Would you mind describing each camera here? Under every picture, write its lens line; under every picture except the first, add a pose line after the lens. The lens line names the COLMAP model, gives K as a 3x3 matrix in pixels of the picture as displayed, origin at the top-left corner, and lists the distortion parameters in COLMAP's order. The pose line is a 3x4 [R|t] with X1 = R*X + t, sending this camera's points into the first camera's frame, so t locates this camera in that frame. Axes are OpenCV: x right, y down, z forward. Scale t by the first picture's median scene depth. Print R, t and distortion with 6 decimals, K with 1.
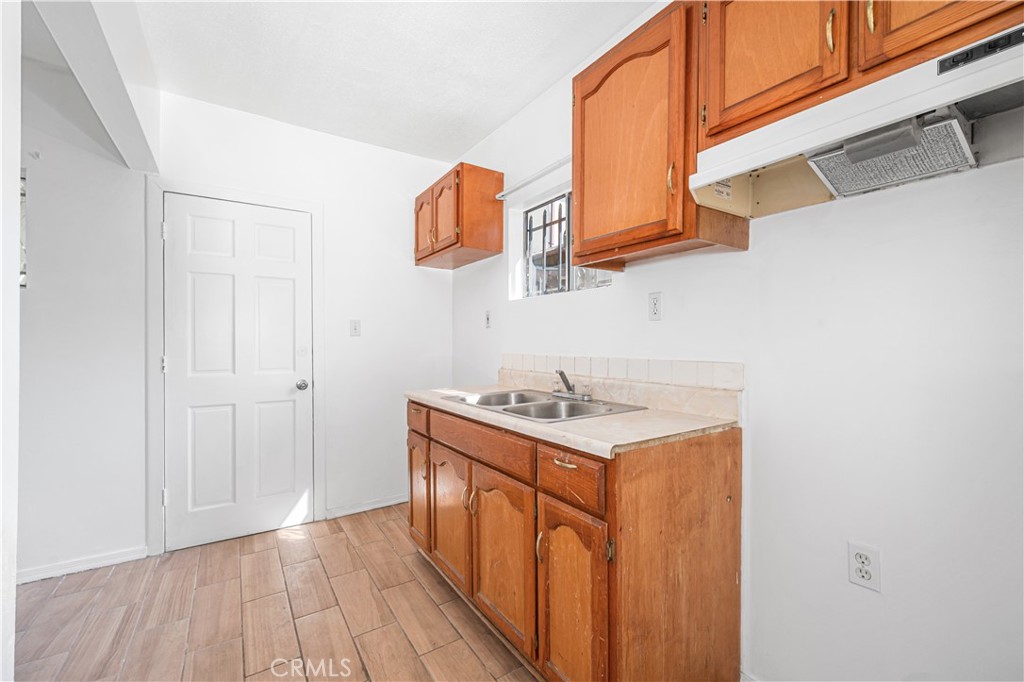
lens RADIAL K [[415.5, 0, 512.9], [0, 415.5, 345.9], [0, 0, 1]] dist [-0.014700, 0.000191]
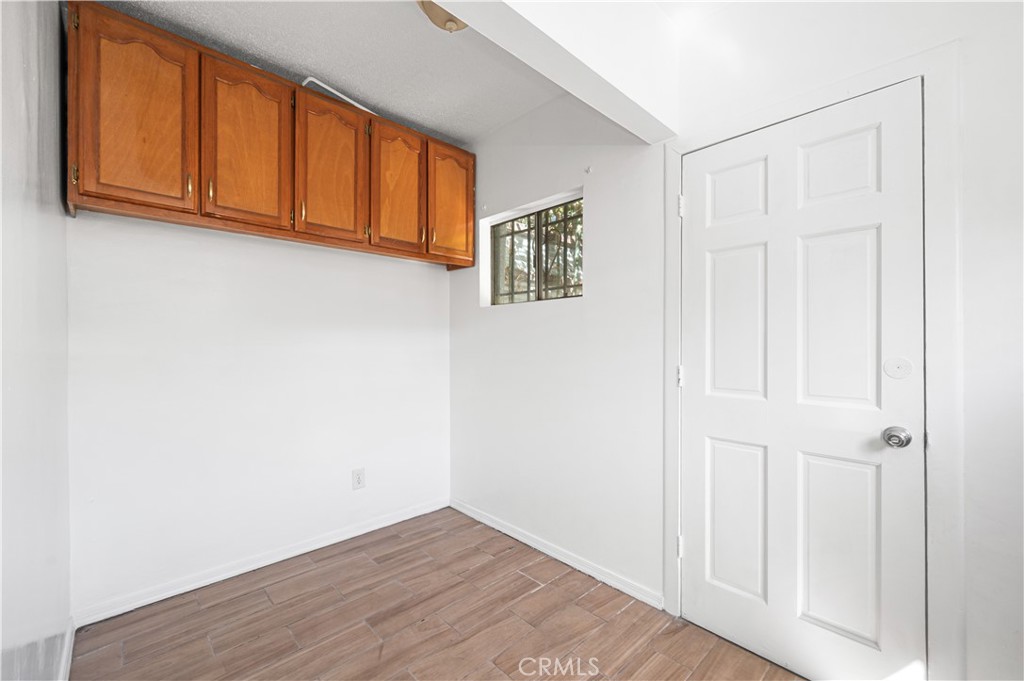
lens RADIAL K [[420.3, 0, 512.2], [0, 420.3, 341.9], [0, 0, 1]] dist [-0.001280, -0.000059]
pose [[0.161852, -0.002464, -0.986812, -0.108652], [-0.006121, 0.999975, -0.003501, -0.014596], [0.986796, 0.006607, 0.161833, 0.533683]]
